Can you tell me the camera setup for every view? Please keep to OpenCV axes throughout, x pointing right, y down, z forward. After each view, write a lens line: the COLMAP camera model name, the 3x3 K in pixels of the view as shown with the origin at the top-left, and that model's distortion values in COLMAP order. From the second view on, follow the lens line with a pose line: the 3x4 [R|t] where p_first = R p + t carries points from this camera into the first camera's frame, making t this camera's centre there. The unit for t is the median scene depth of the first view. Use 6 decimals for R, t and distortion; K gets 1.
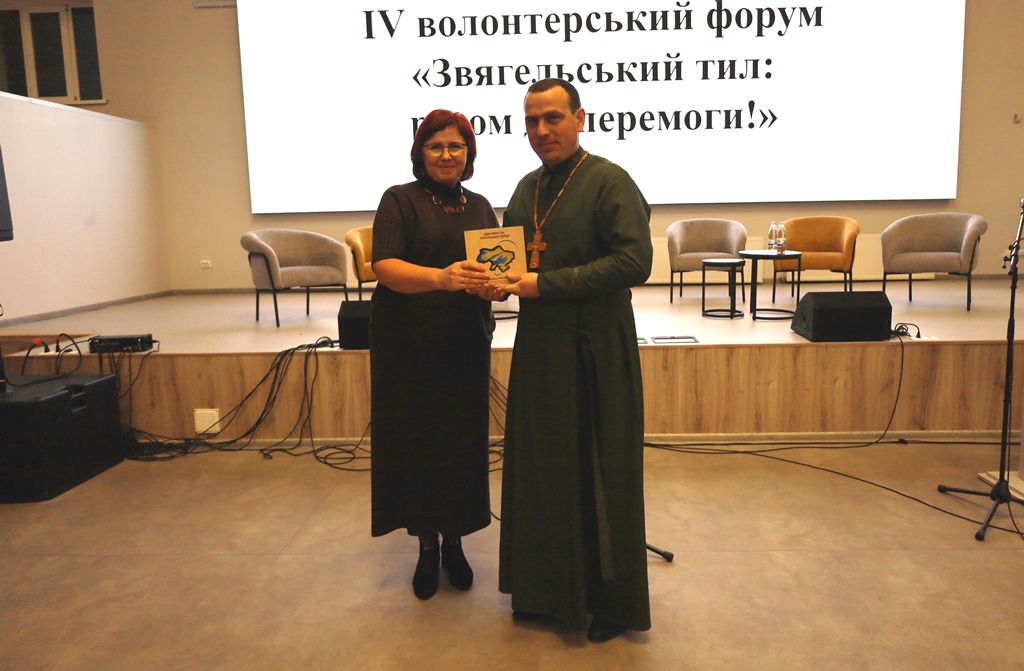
lens RADIAL K [[754.8, 0, 545.5], [0, 754.8, 321.9], [0, 0, 1]] dist [-0.009071, 0.006496]
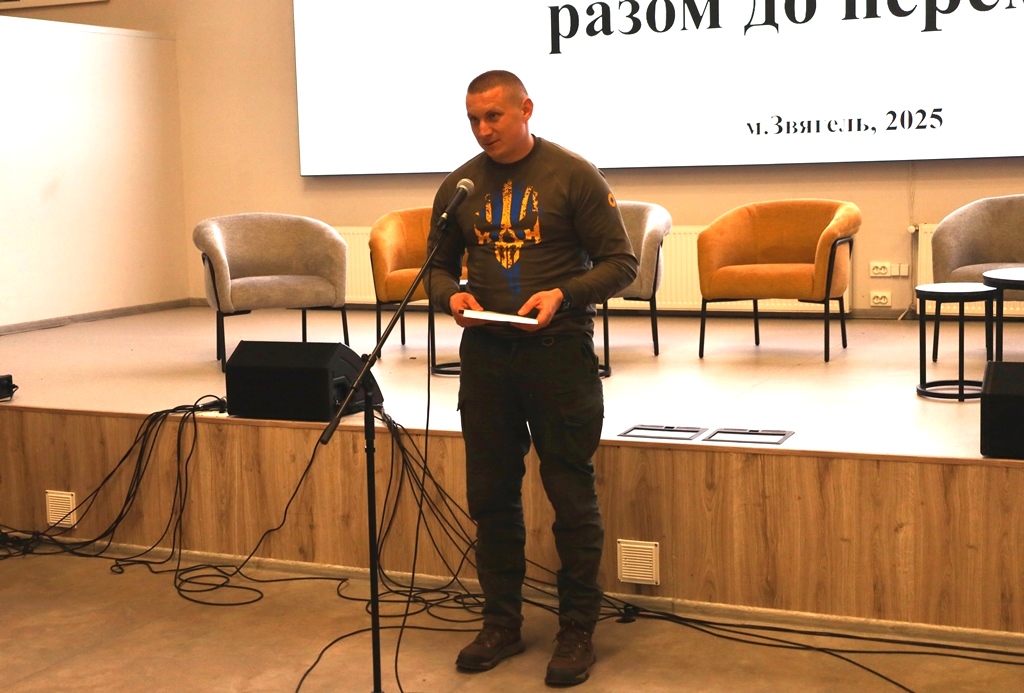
lens RADIAL K [[1550.4, 0, 504.8], [0, 1550.4, 355.9], [0, 0, 1]] dist [0.004590, 0.000000]
pose [[0.915166, 0.046294, -0.400409, 0.341100], [-0.045454, 0.998899, 0.011603, -0.029512], [0.400505, 0.007582, 0.916263, -0.084981]]
